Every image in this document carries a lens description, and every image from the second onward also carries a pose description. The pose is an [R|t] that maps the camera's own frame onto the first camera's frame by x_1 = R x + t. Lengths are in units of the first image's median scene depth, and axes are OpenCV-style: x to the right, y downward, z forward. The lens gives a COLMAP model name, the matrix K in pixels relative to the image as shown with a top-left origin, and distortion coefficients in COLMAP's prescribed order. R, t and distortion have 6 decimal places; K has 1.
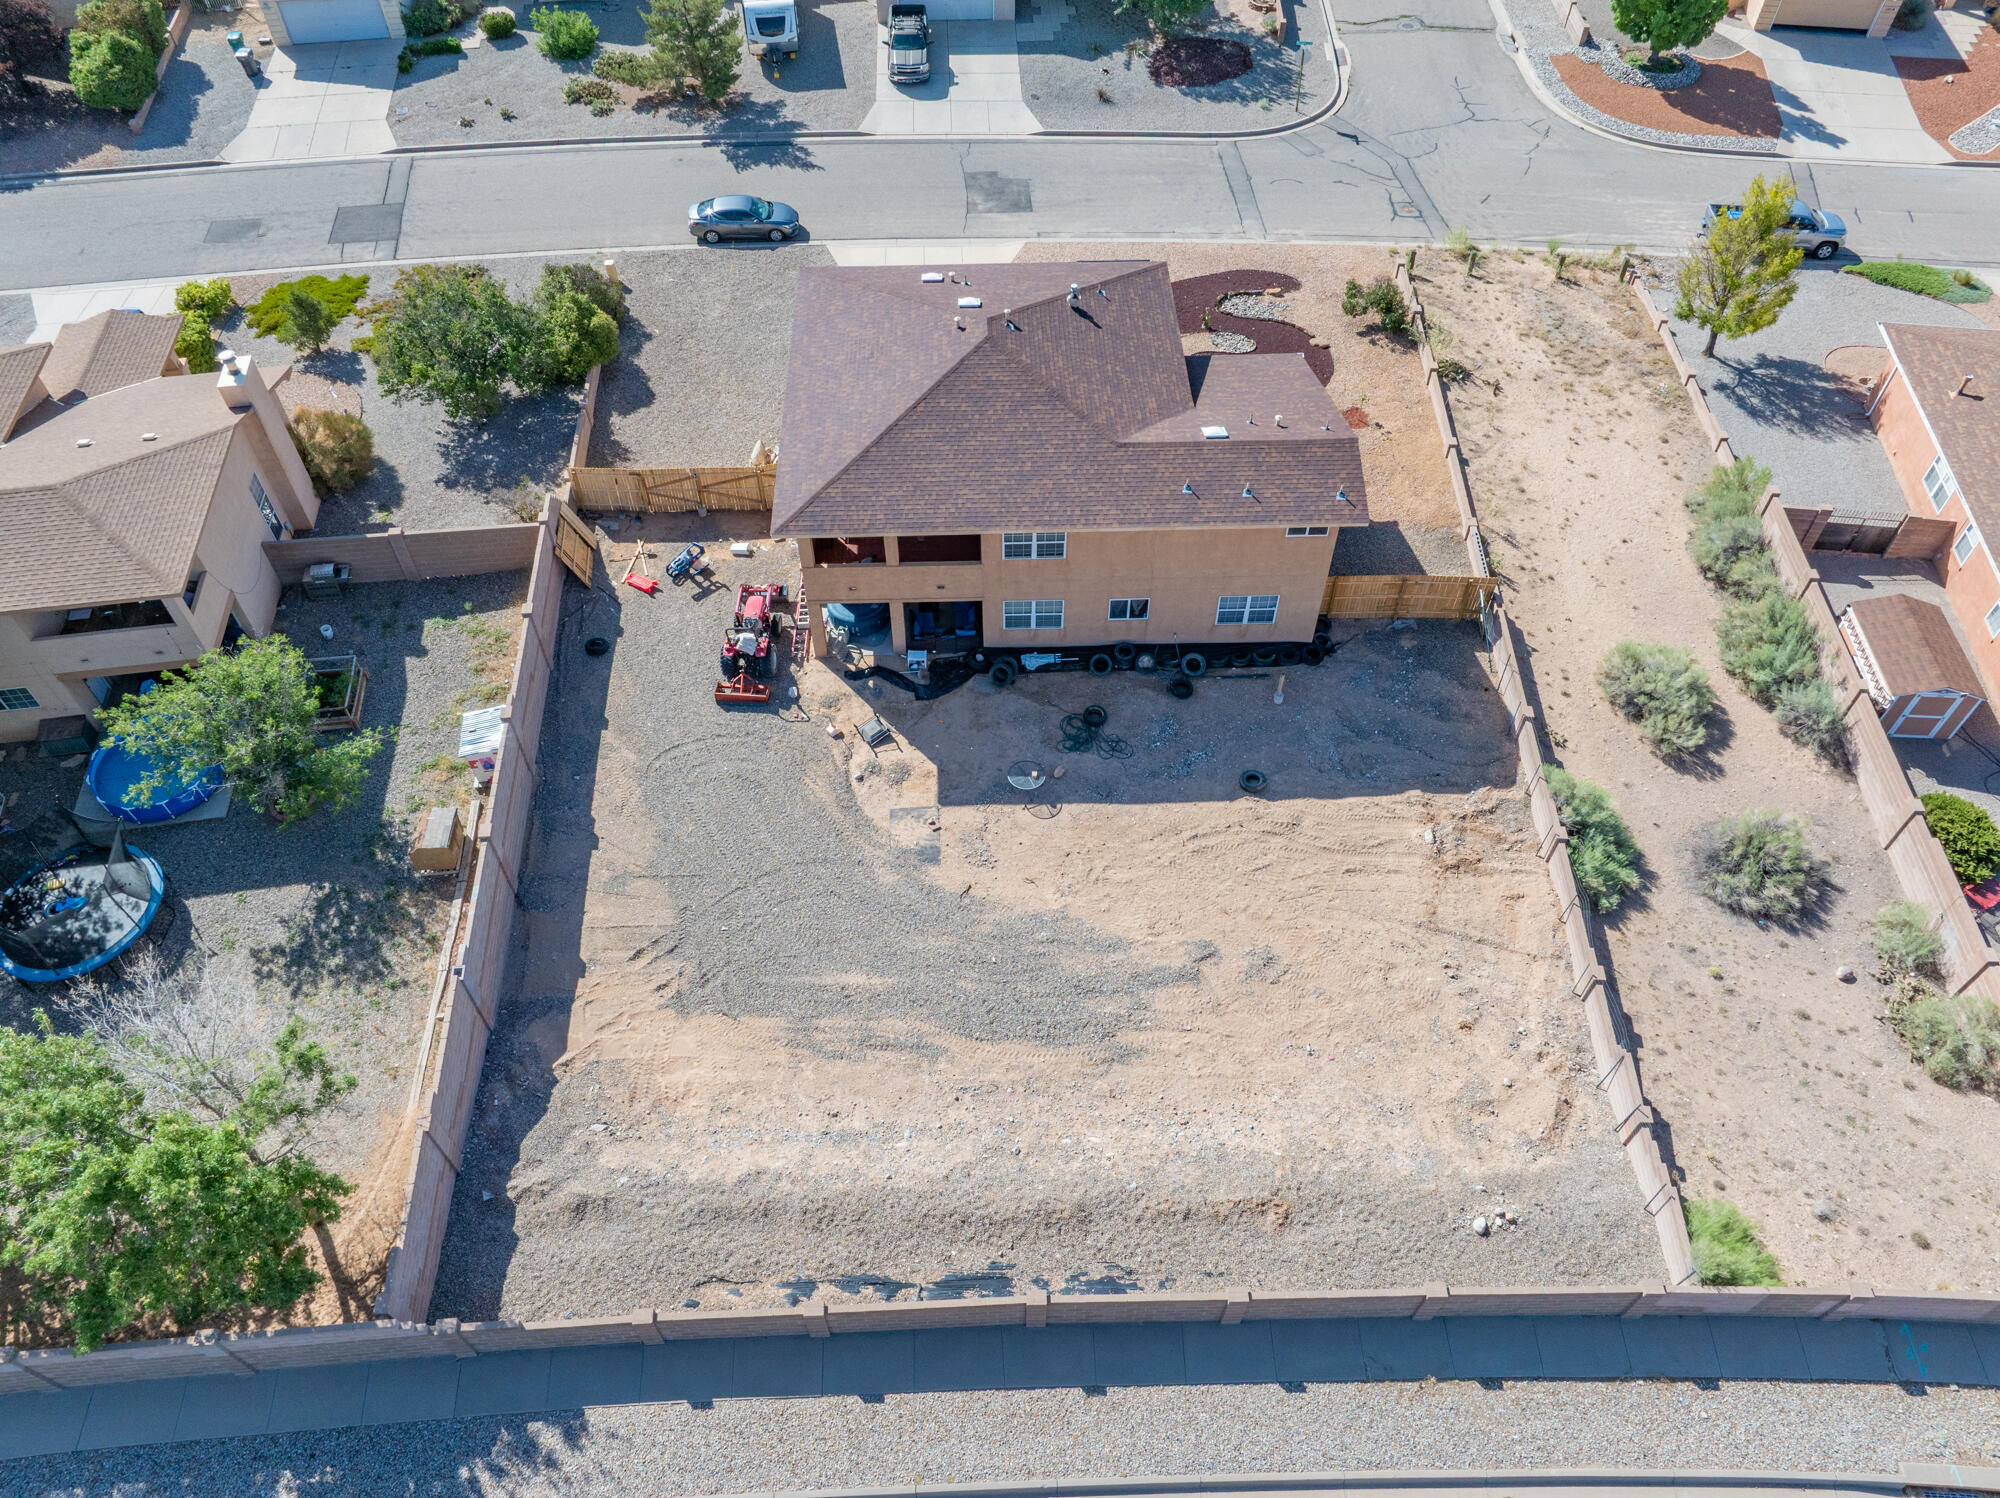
lens RADIAL K [[1412.3, 0, 1011.6], [0, 1412.3, 731.9], [0, 0, 1]] dist [-0.047850, 0.012635]
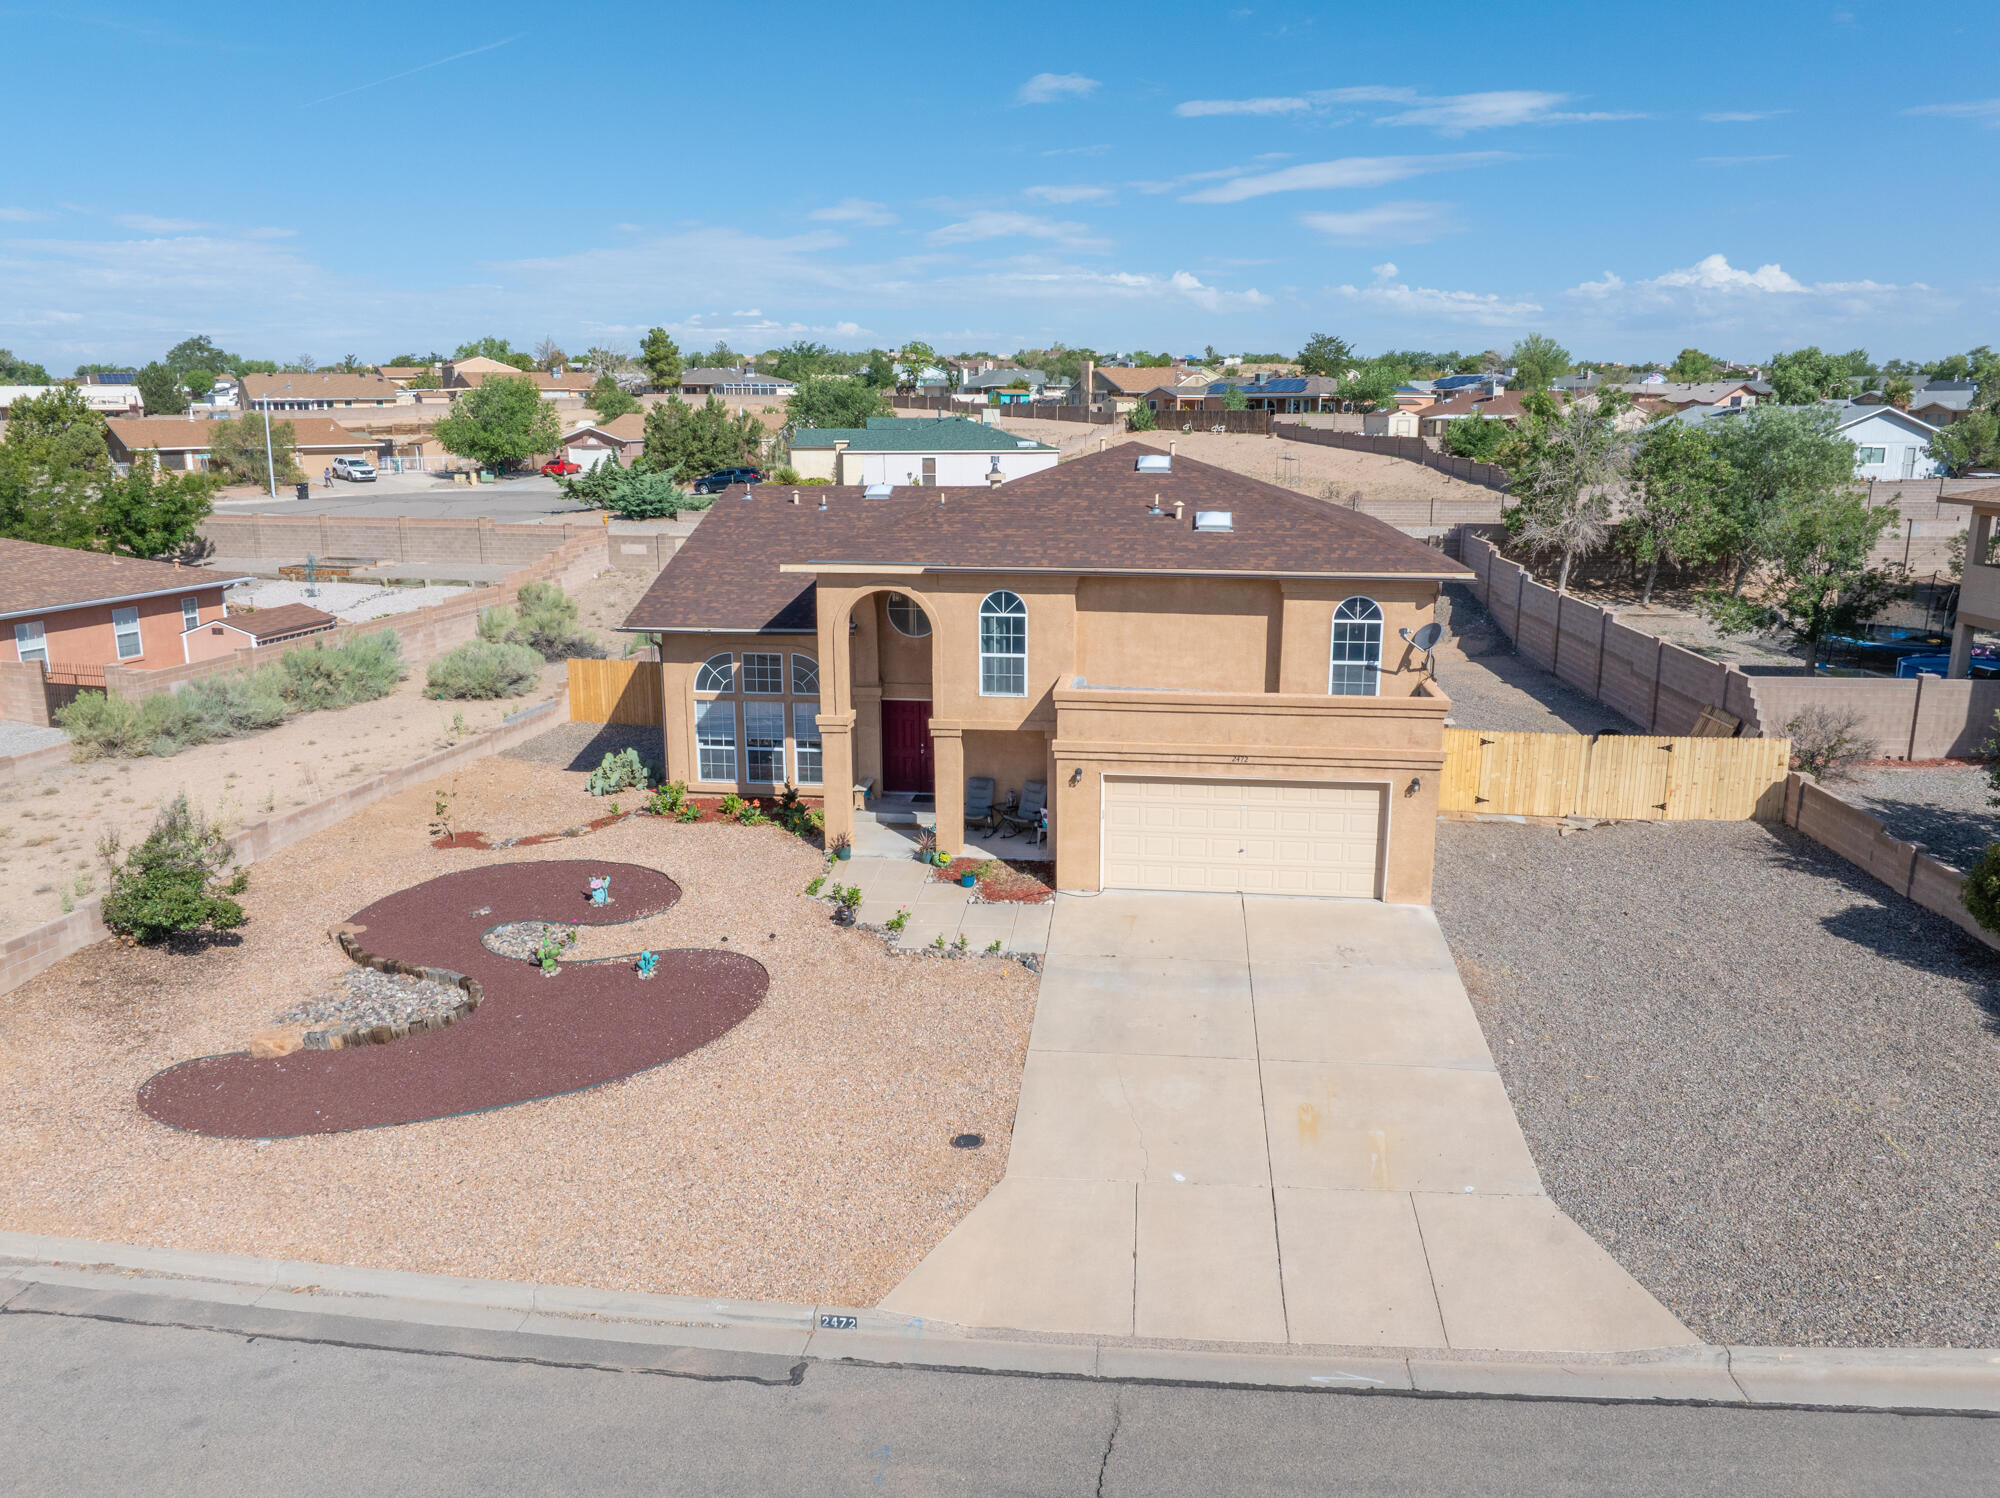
lens RADIAL K [[1412.3, 0, 1018.5], [0, 1412.3, 747.8], [0, 0, 1]] dist [-0.047850, 0.012635]
pose [[-0.988705, -0.032921, 0.146212, -0.071716], [0.115921, 0.450373, 0.885283, -0.883171], [-0.094994, 0.892233, -0.441470, 1.480296]]
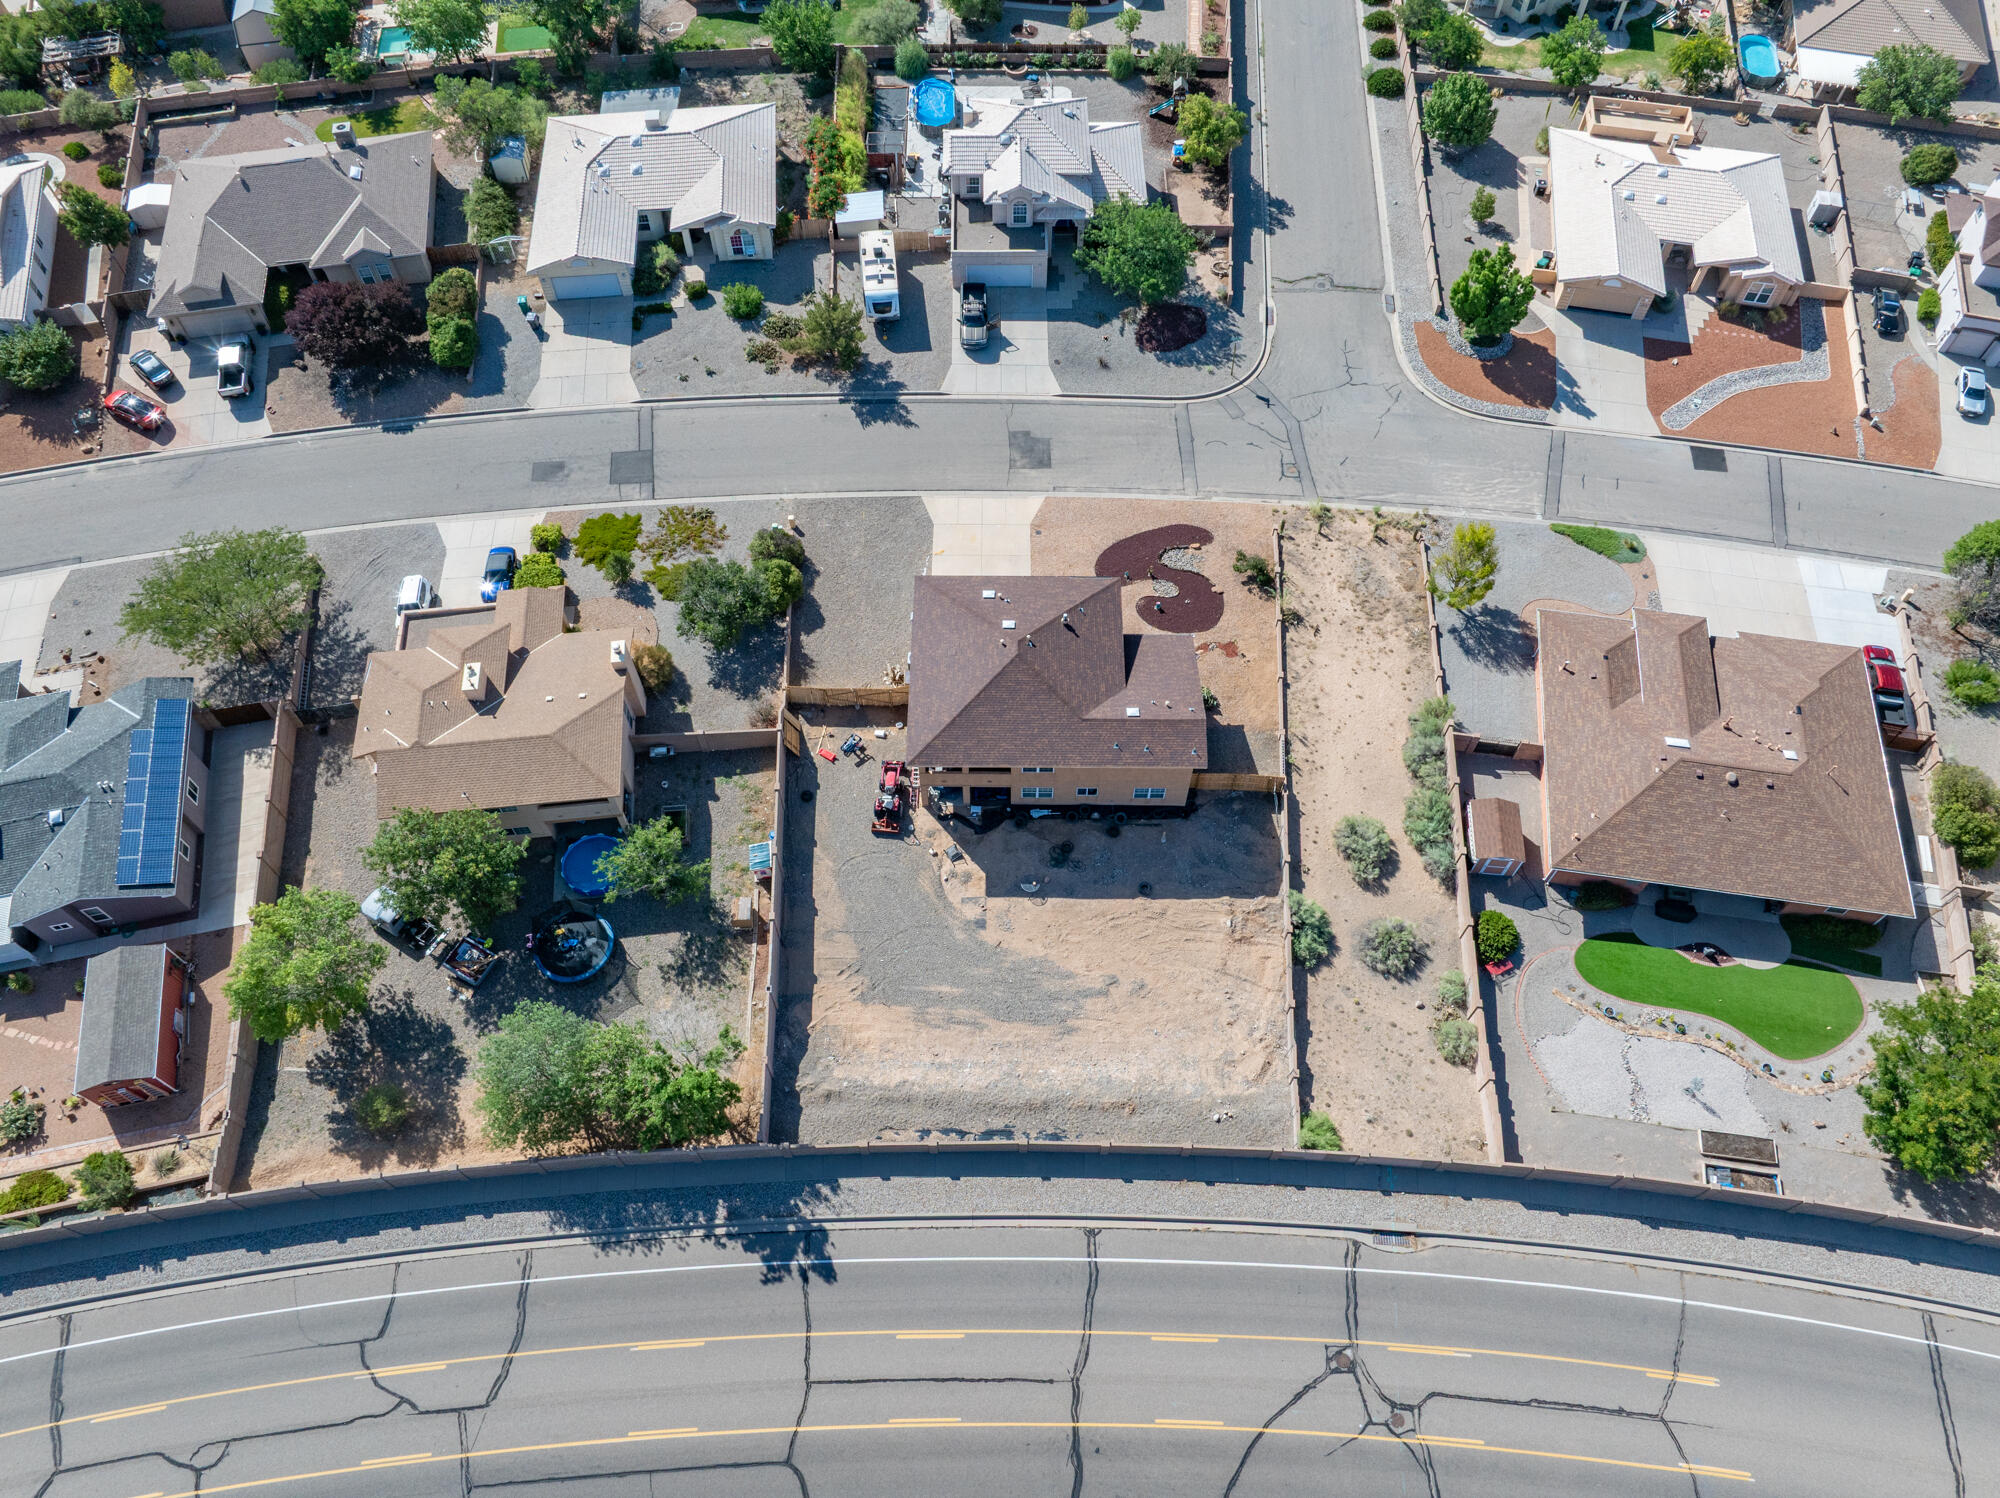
lens RADIAL K [[1412.3, 0, 1011.3], [0, 1412.3, 731.7], [0, 0, 1]] dist [-0.047850, 0.012635]
pose [[0.999316, 0.031896, -0.018714, 0.013589], [-0.029110, 0.990572, 0.133862, -0.431352], [0.022808, -0.133225, 0.990823, -0.911531]]
